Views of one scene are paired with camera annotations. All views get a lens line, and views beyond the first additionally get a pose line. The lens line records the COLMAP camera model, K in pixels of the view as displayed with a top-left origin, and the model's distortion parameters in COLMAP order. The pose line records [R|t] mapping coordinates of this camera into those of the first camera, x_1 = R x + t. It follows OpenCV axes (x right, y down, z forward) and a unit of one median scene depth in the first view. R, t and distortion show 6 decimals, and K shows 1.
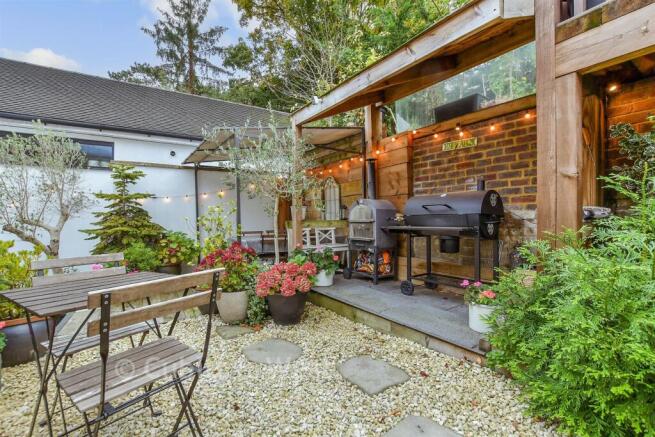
lens RADIAL K [[293.6, 0, 327.5], [0, 293.6, 218.5], [0, 0, 1]] dist [0.000019, 0.000105]
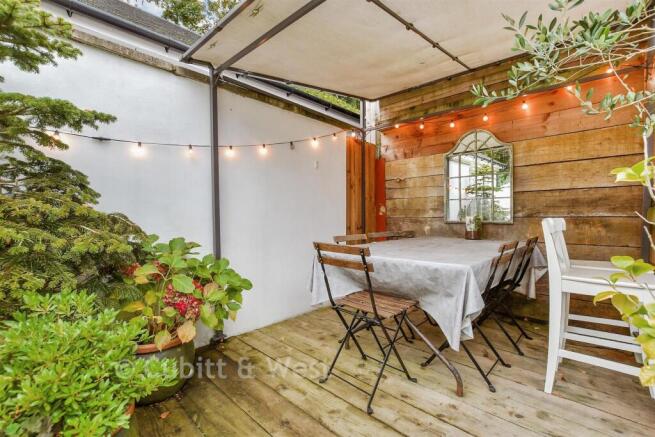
lens RADIAL K [[293.6, 0, 327.5], [0, 293.6, 218.5], [0, 0, 1]] dist [0.000019, 0.000105]
pose [[0.973866, 0.010895, 0.226863, -0.448028], [-0.011344, 0.999935, 0.000679, 0.020424], [-0.226841, -0.003235, 0.973926, 0.662663]]
